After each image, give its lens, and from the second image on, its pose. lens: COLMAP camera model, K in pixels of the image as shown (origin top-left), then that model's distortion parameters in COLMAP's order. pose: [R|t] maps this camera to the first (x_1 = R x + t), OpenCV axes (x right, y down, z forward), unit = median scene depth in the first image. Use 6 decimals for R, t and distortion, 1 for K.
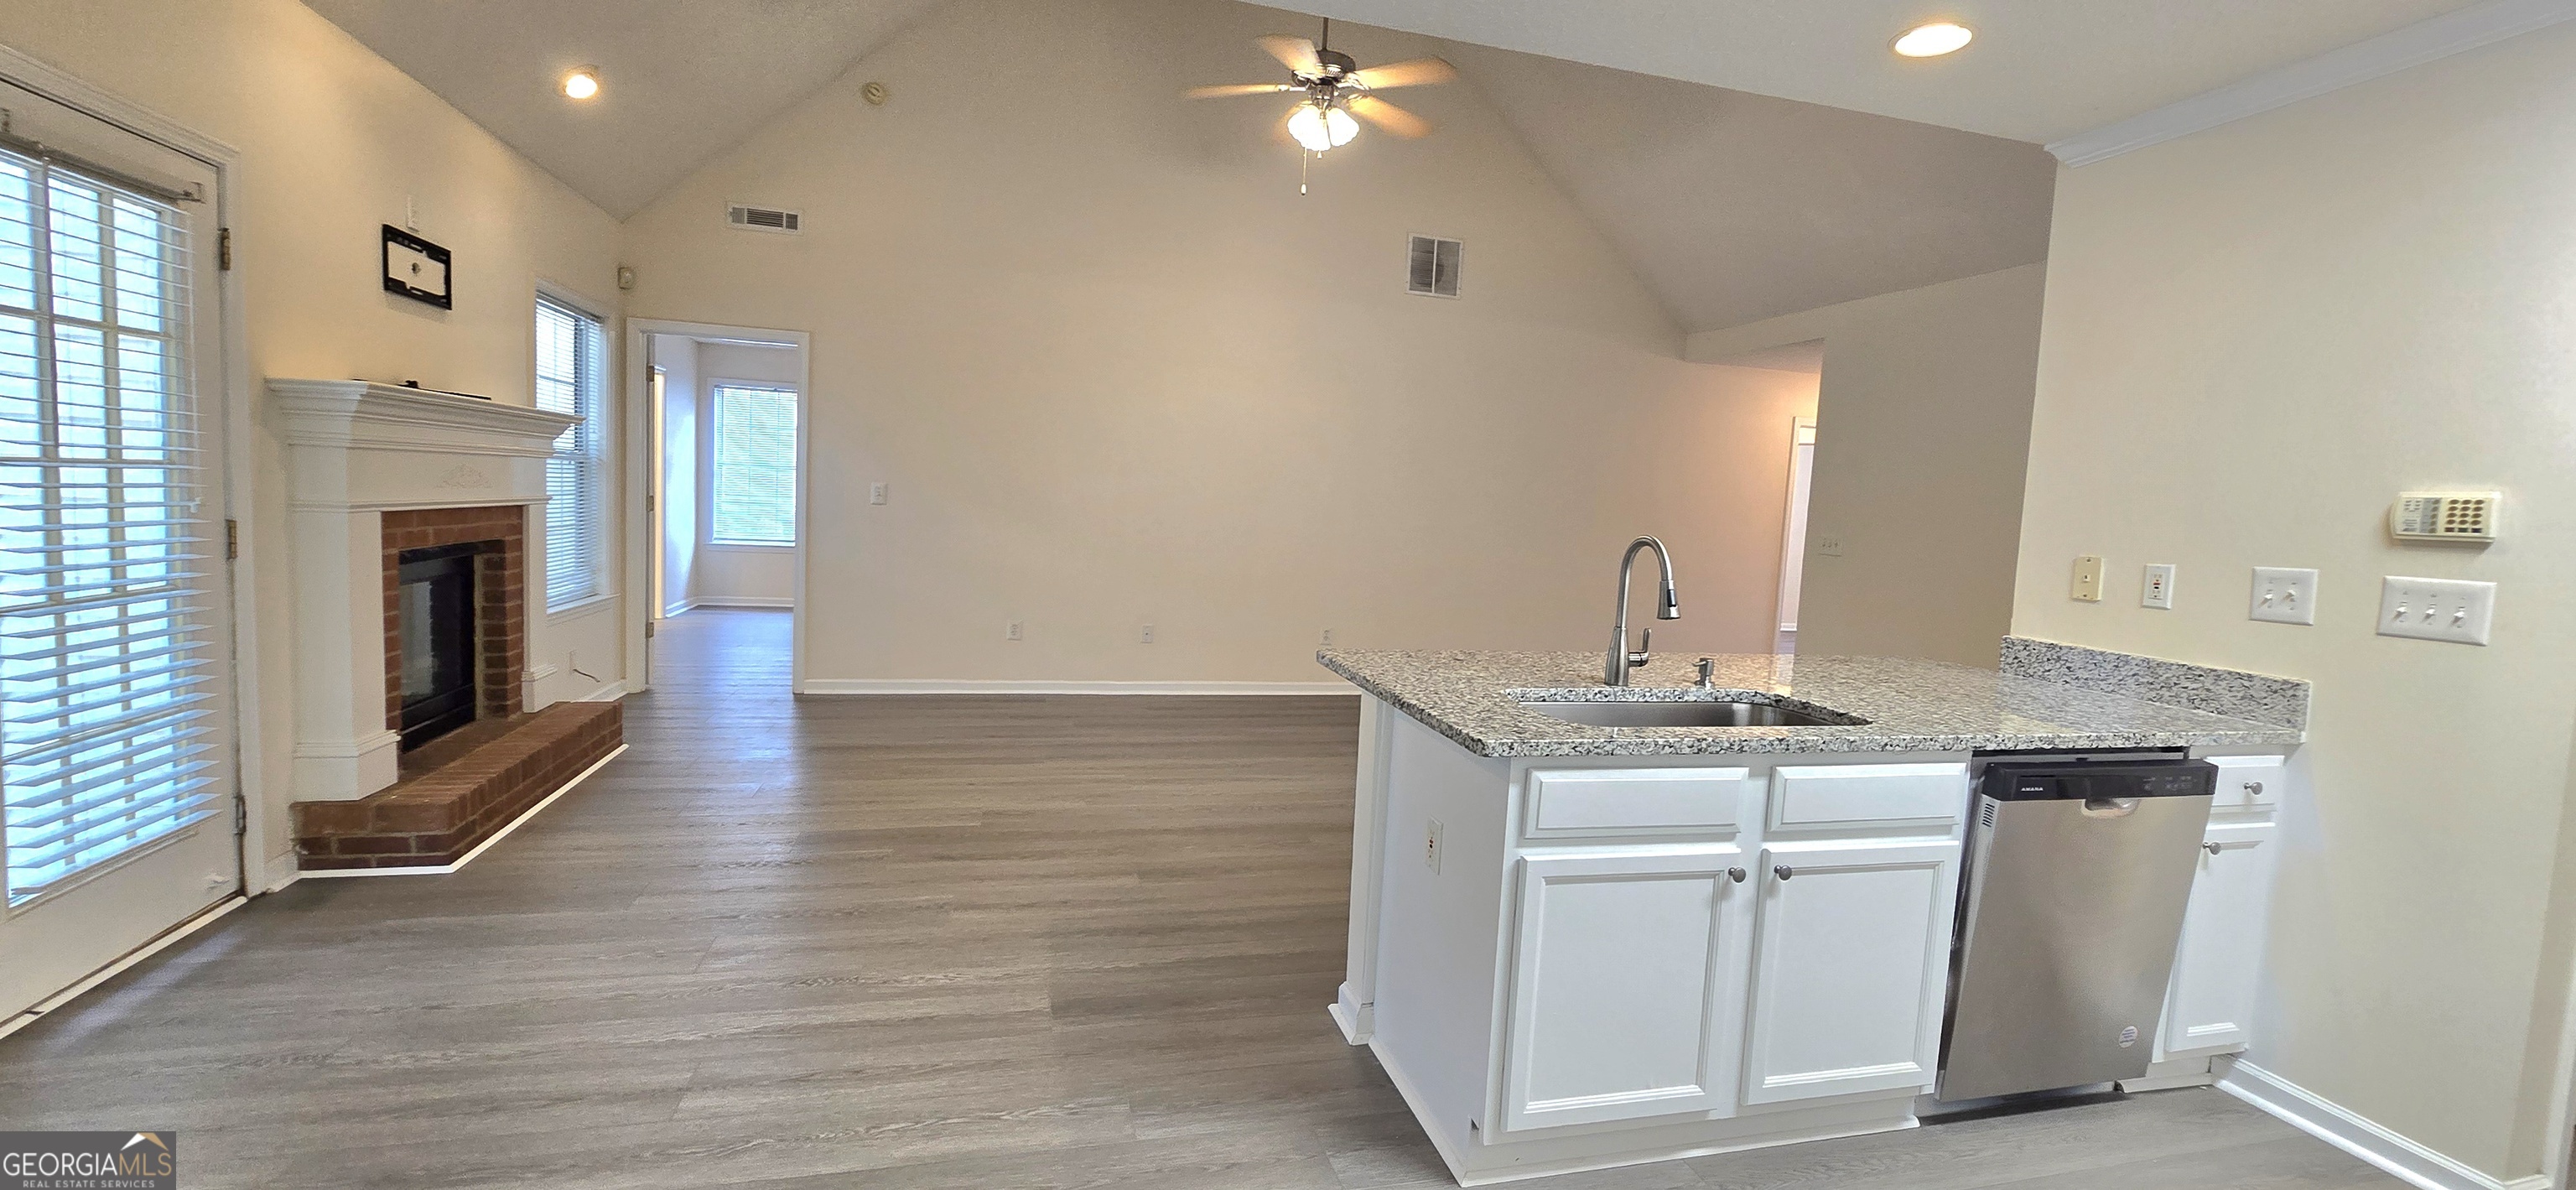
lens RADIAL K [[1061.7, 0, 1286.0], [0, 1061.7, 586.3], [0, 0, 1]] dist [-0.005442, 0.000466]
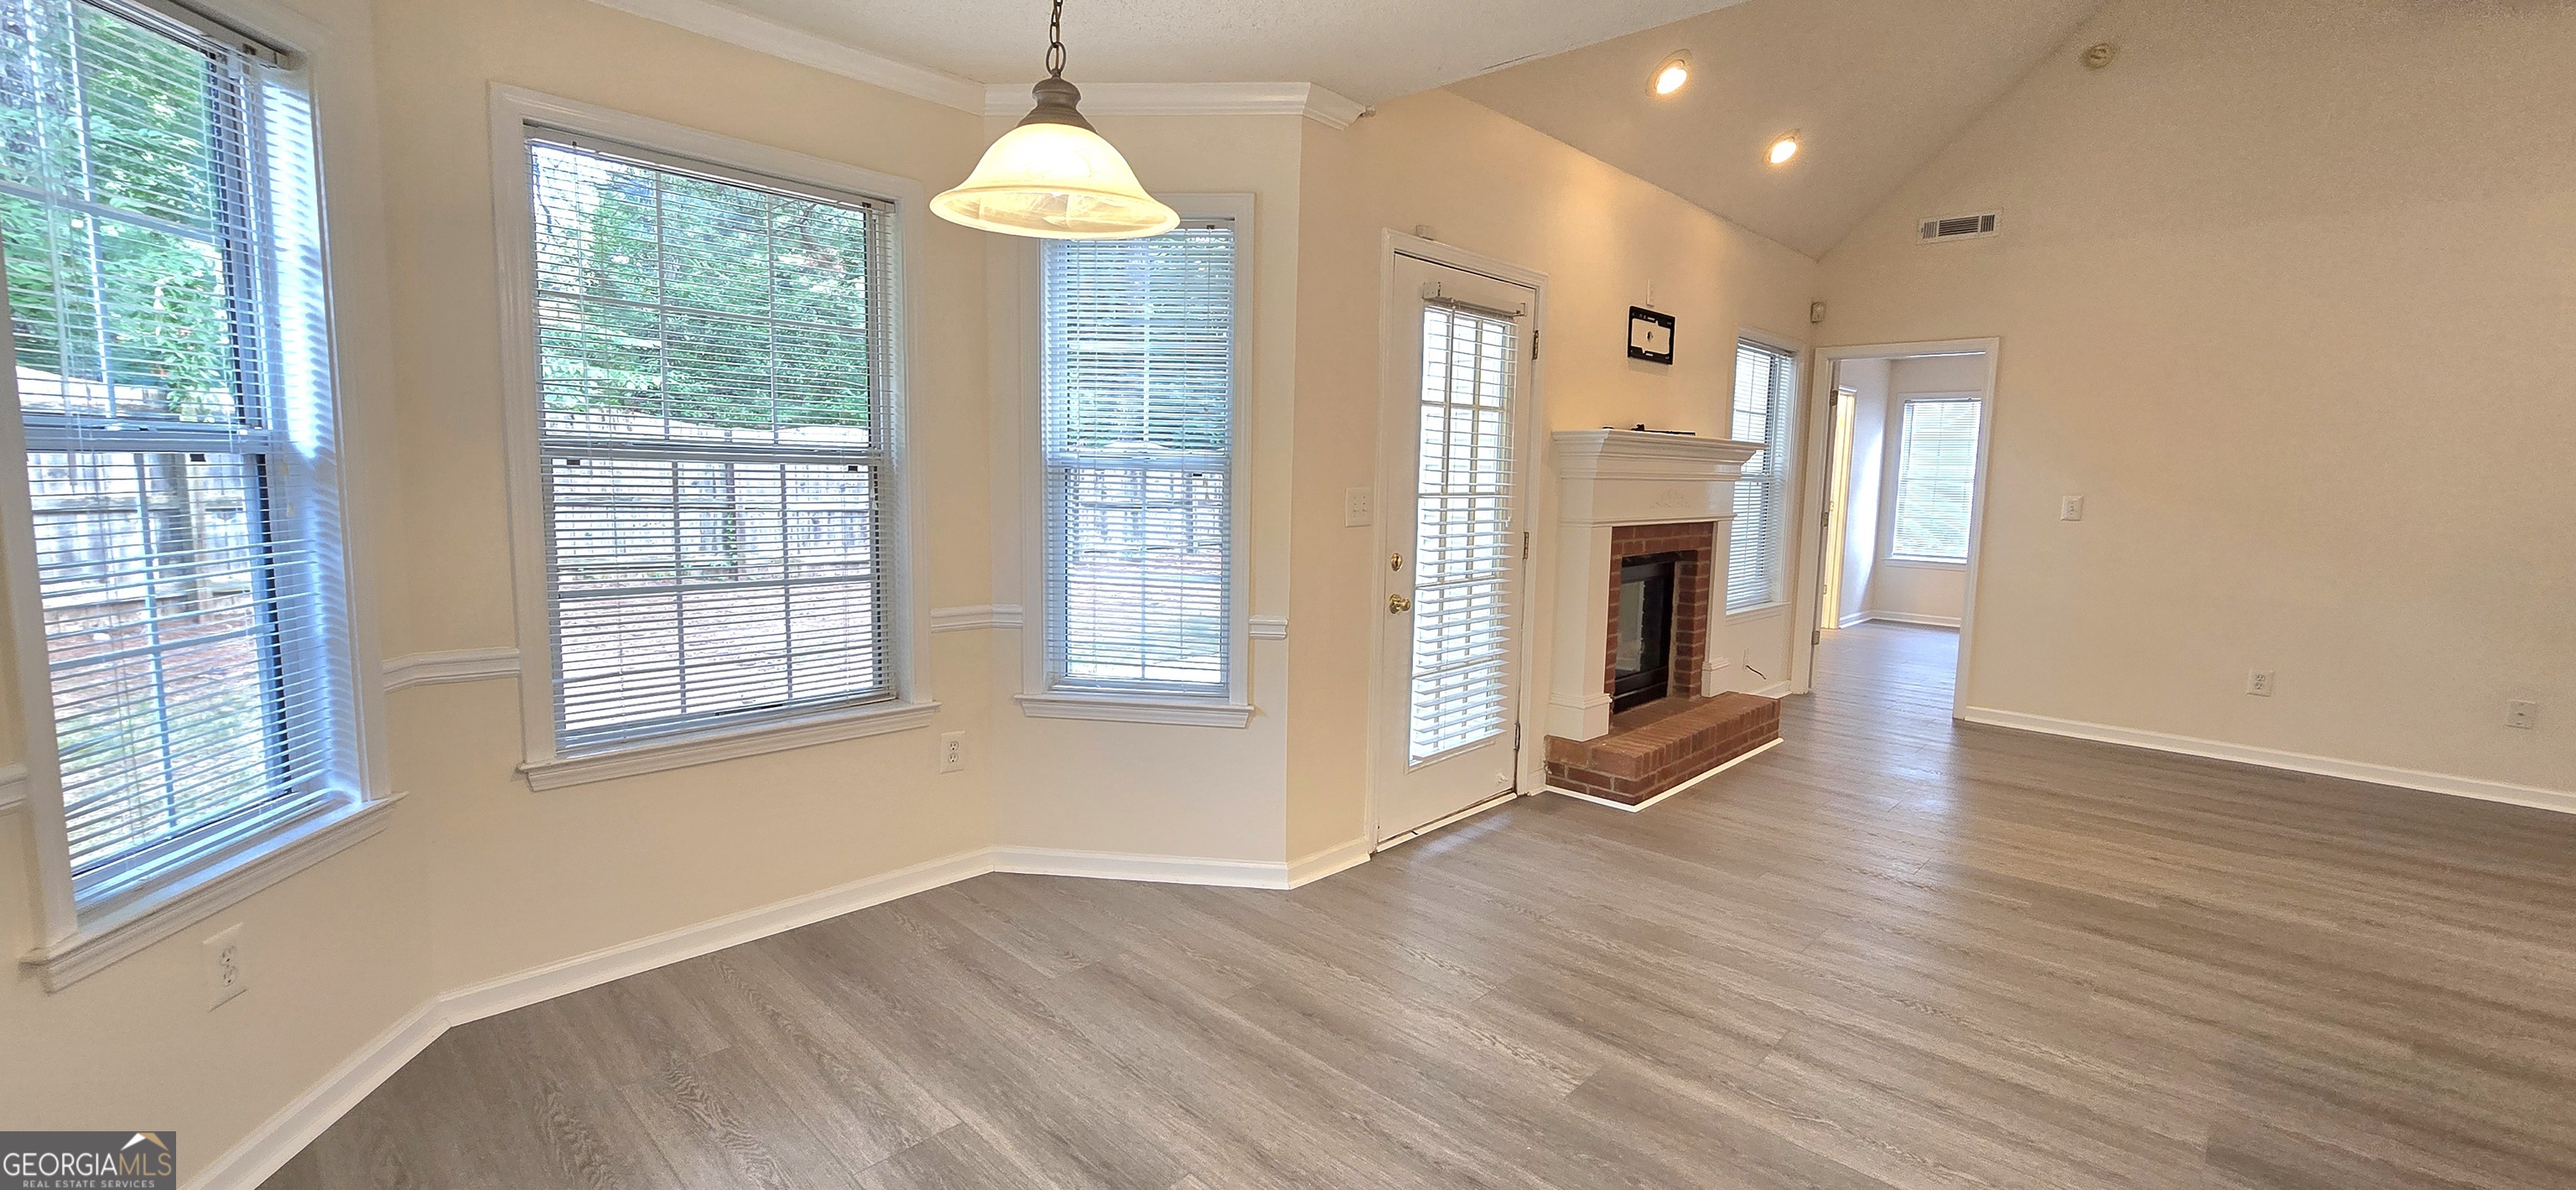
lens RADIAL K [[1060.8, 0, 1283.9], [0, 1060.8, 583.0], [0, 0, 1]] dist [-0.006193, 0.001186]
pose [[0.515372, 0.051447, -0.855421, 0.075436], [-0.065206, 0.997657, 0.020716, -0.002056], [0.854482, 0.045102, 0.517519, -0.031308]]
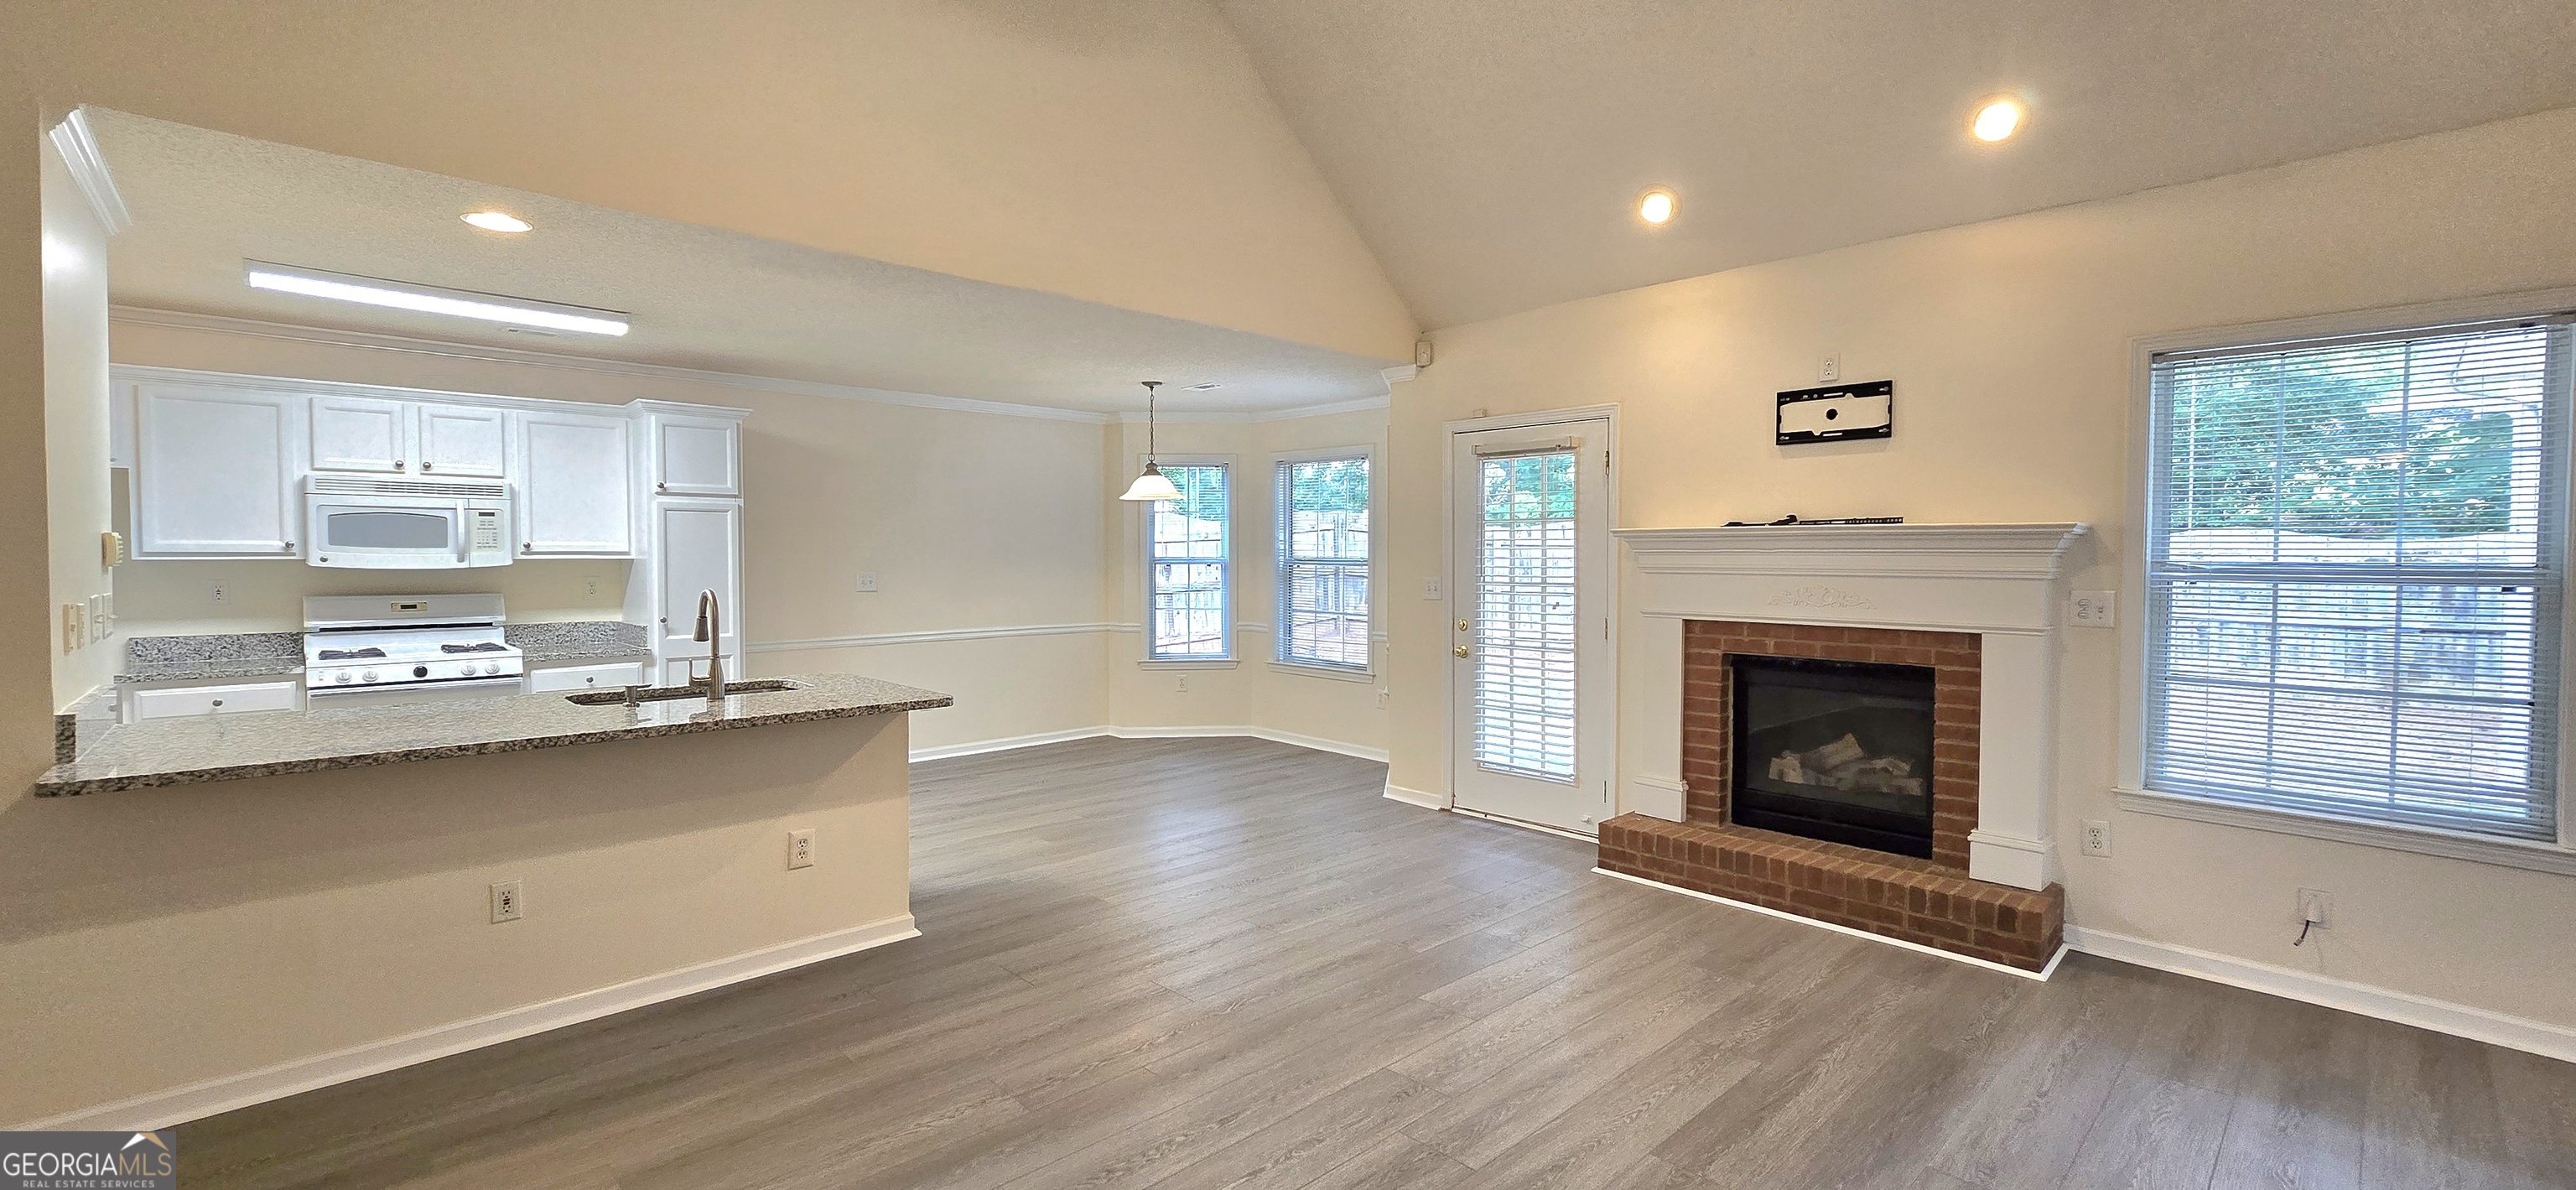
lens RADIAL K [[1054.4, 0, 1285.3], [0, 1054.4, 585.9], [0, 0, 1]] dist [-0.002956, 0.000311]
pose [[-0.879352, -0.040632, -0.474436, 0.287813], [-0.088063, 0.993043, 0.078175, -0.206946], [0.467959, 0.110524, -0.876812, 2.315048]]
